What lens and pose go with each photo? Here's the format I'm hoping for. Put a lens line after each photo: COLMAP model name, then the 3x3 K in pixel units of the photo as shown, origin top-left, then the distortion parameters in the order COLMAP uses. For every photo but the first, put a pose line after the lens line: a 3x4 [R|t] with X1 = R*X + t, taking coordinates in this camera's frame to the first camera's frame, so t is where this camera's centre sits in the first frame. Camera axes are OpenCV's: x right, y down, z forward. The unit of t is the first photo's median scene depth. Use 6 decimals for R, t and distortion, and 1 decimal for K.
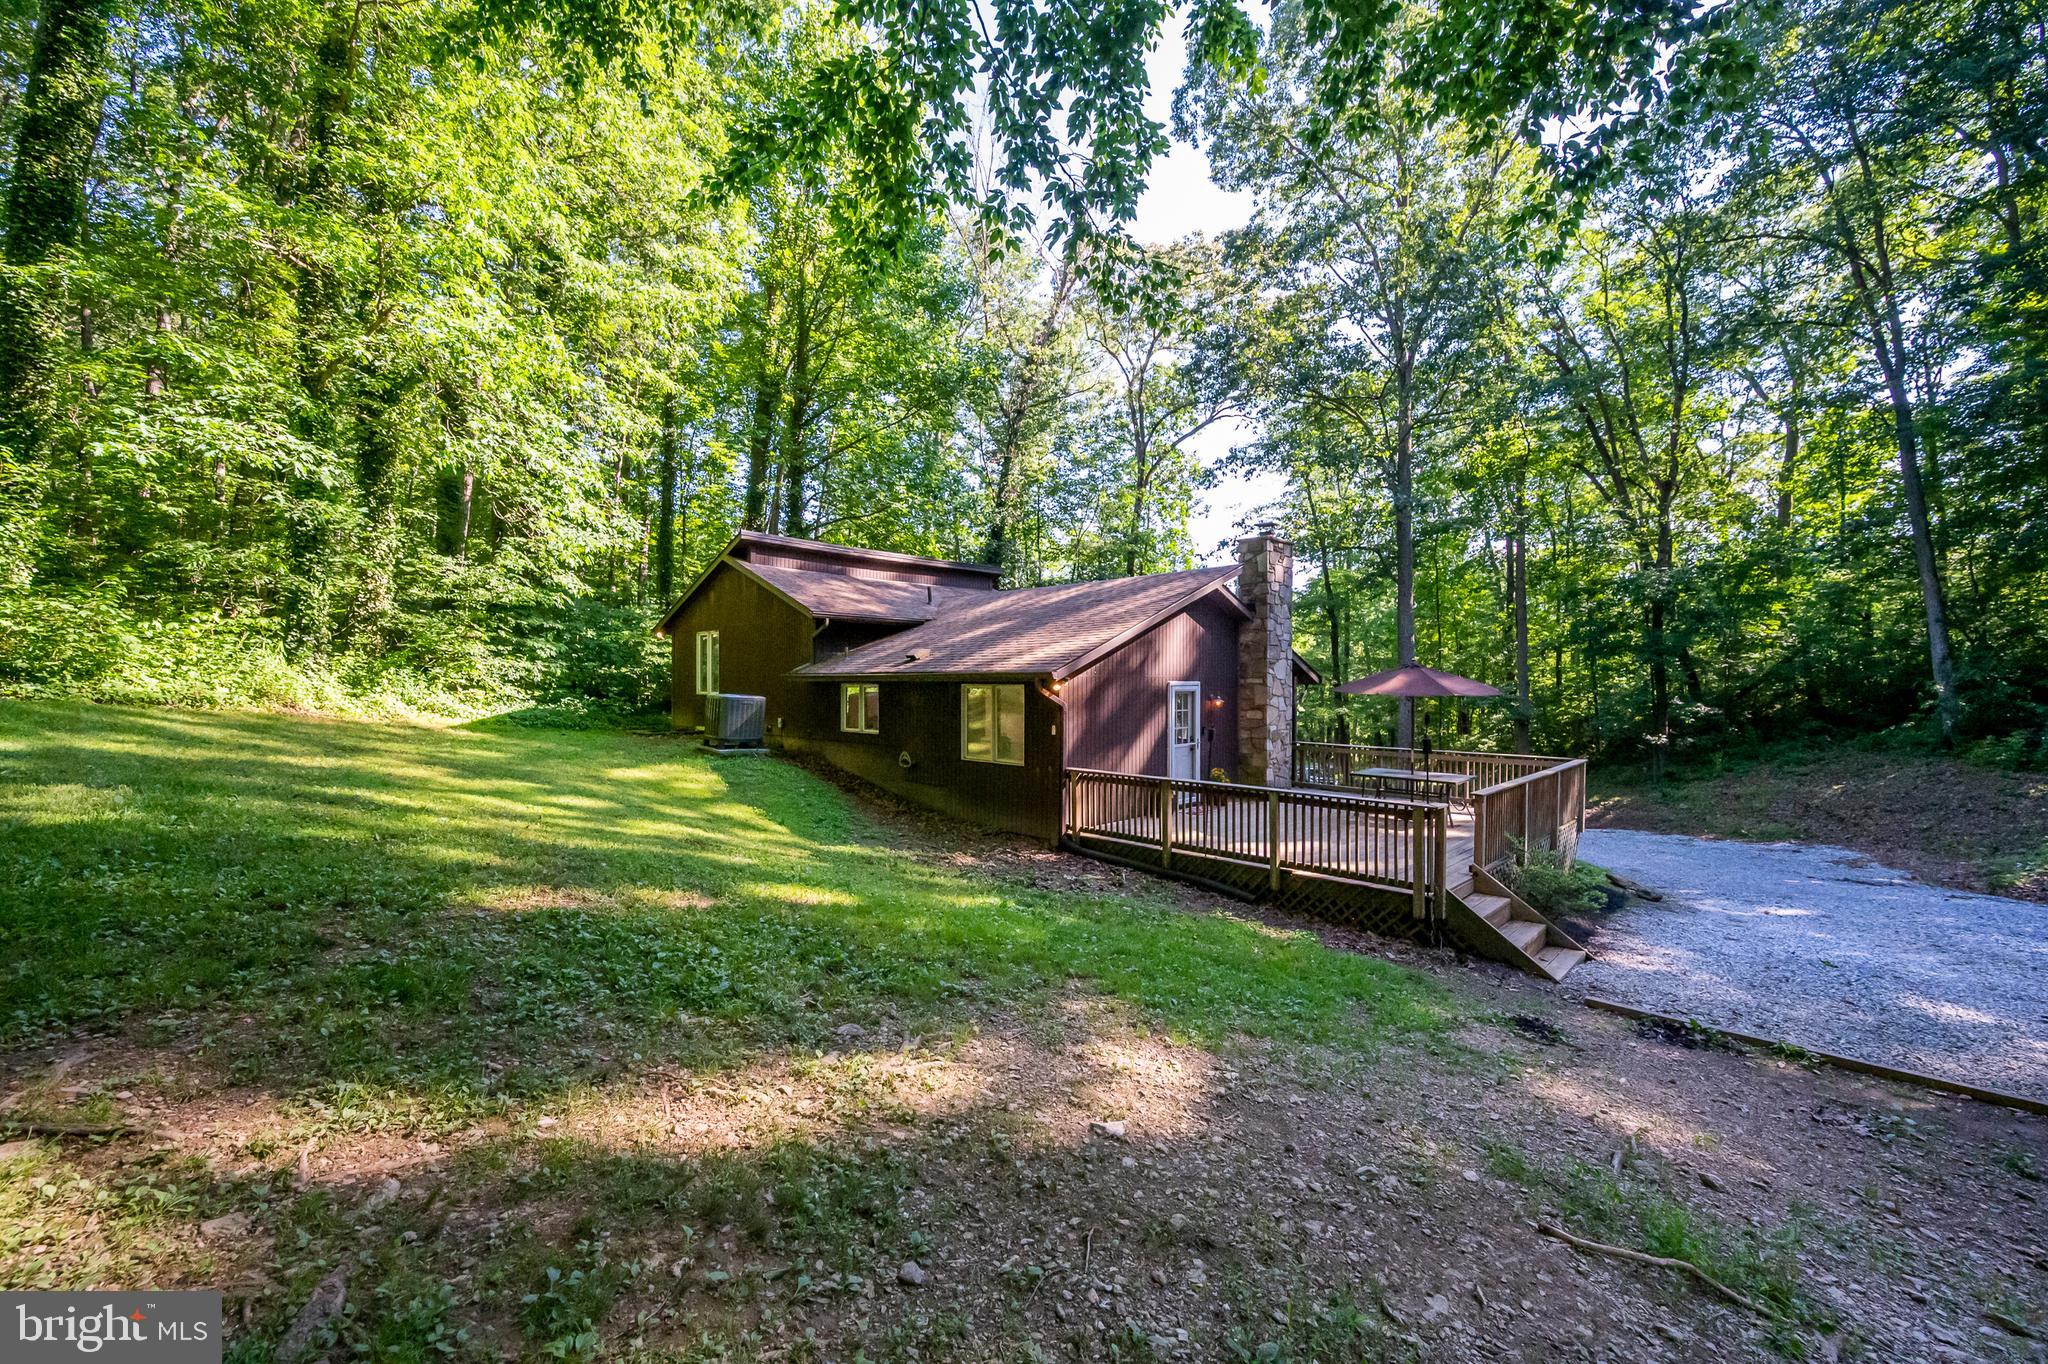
lens RADIAL K [[810.2, 0, 1022.0], [0, 810.2, 675.1], [0, 0, 1]] dist [0.001297, 0.000046]
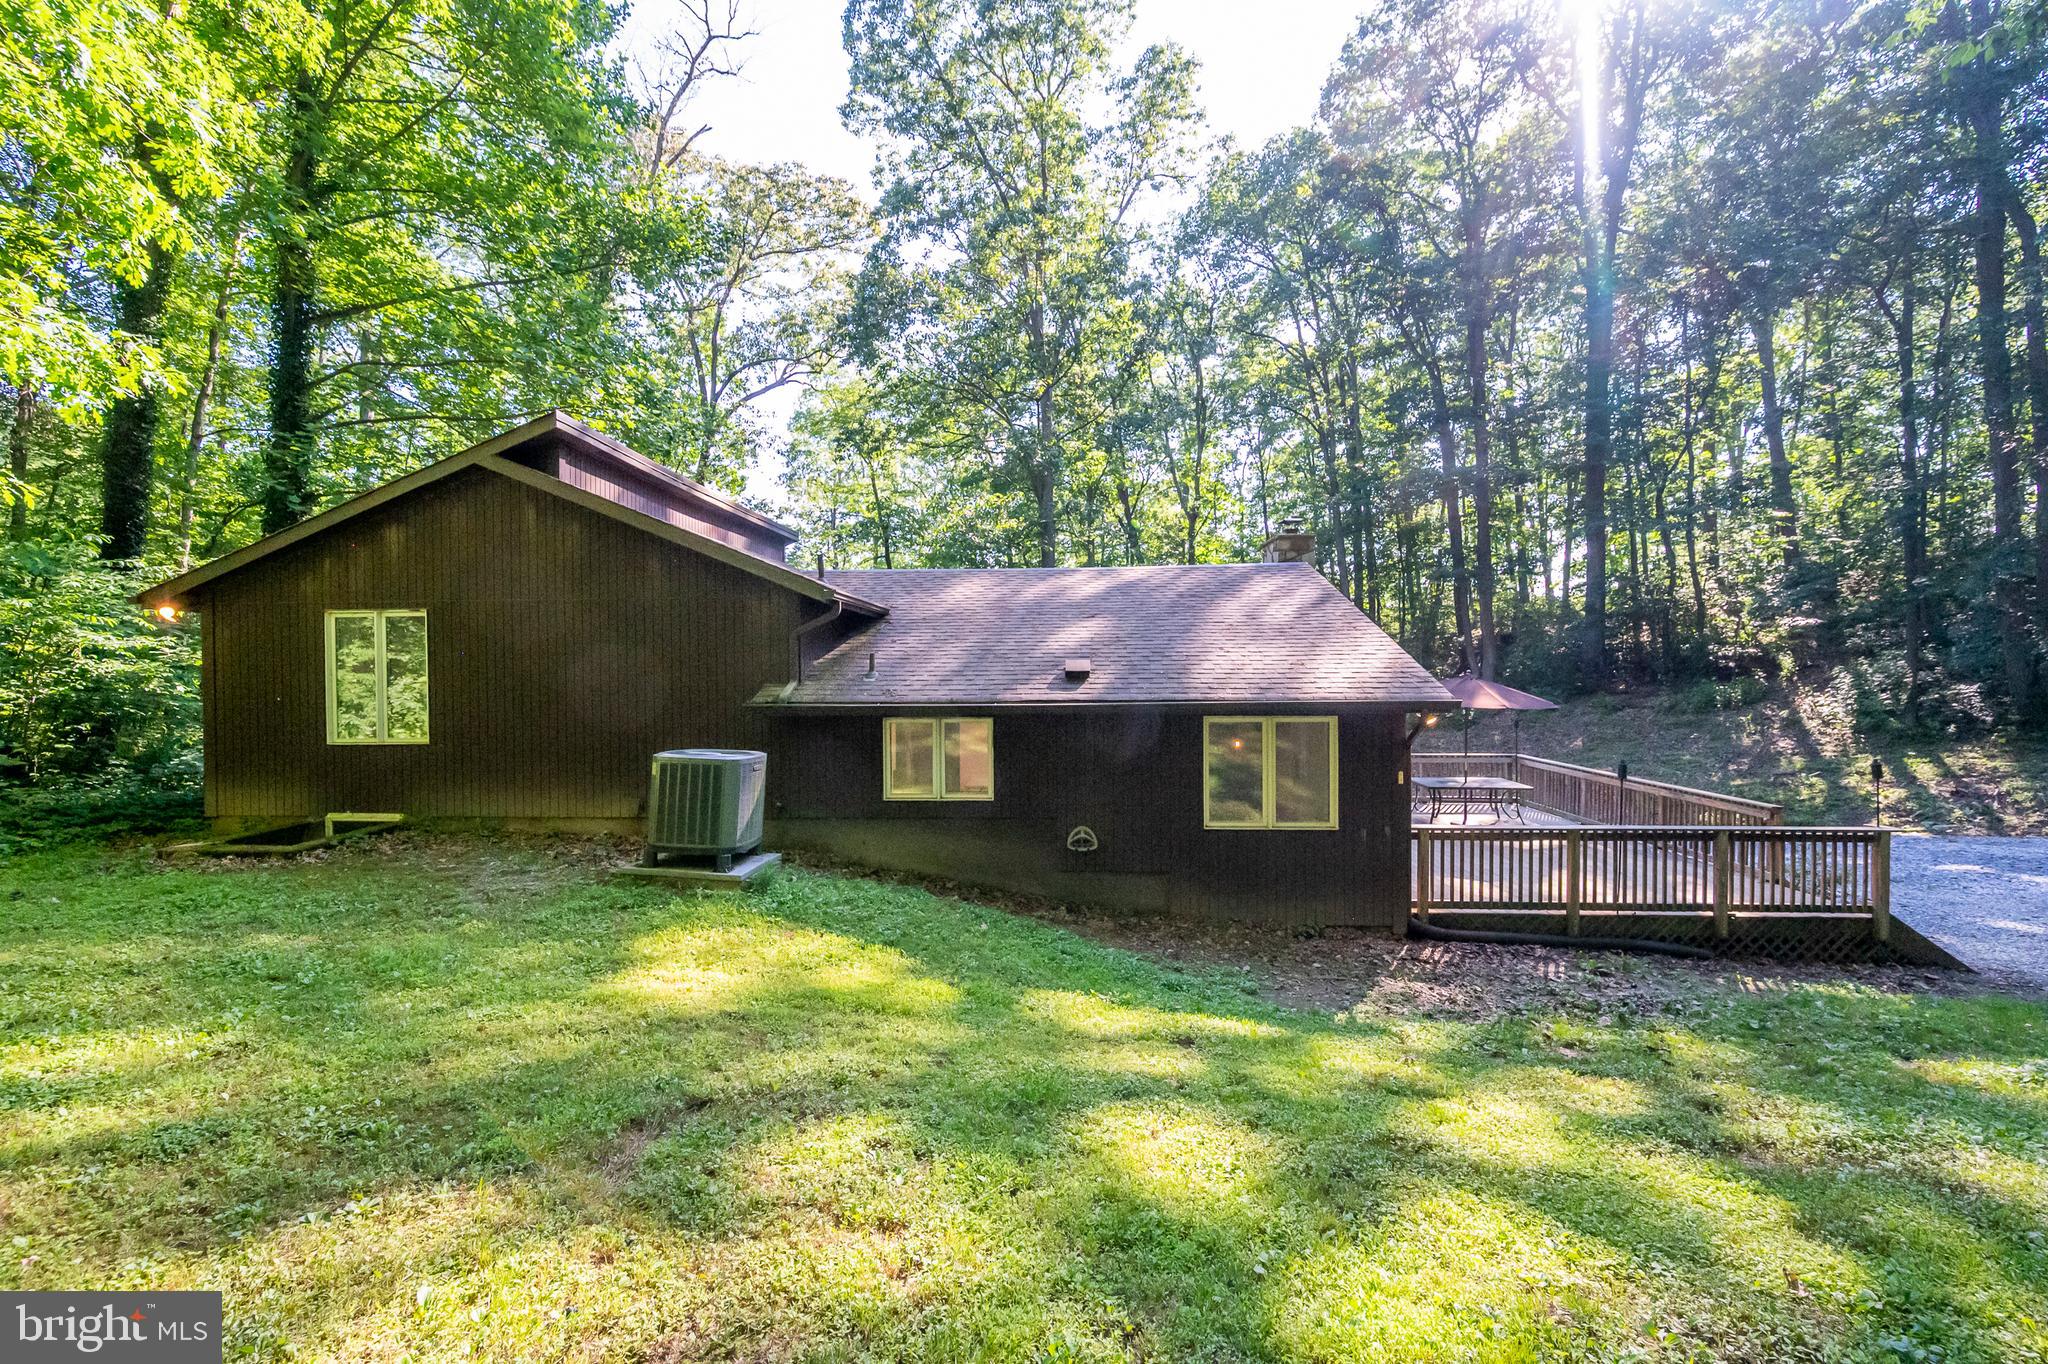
lens RADIAL K [[810.2, 0, 1022.0], [0, 810.2, 675.1], [0, 0, 1]] dist [0.001297, 0.000046]
pose [[0.739173, 0.019573, 0.673232, -0.688267], [0.001378, 0.999532, -0.030572, -0.003377], [-0.673515, 0.023526, 0.738799, 0.657480]]
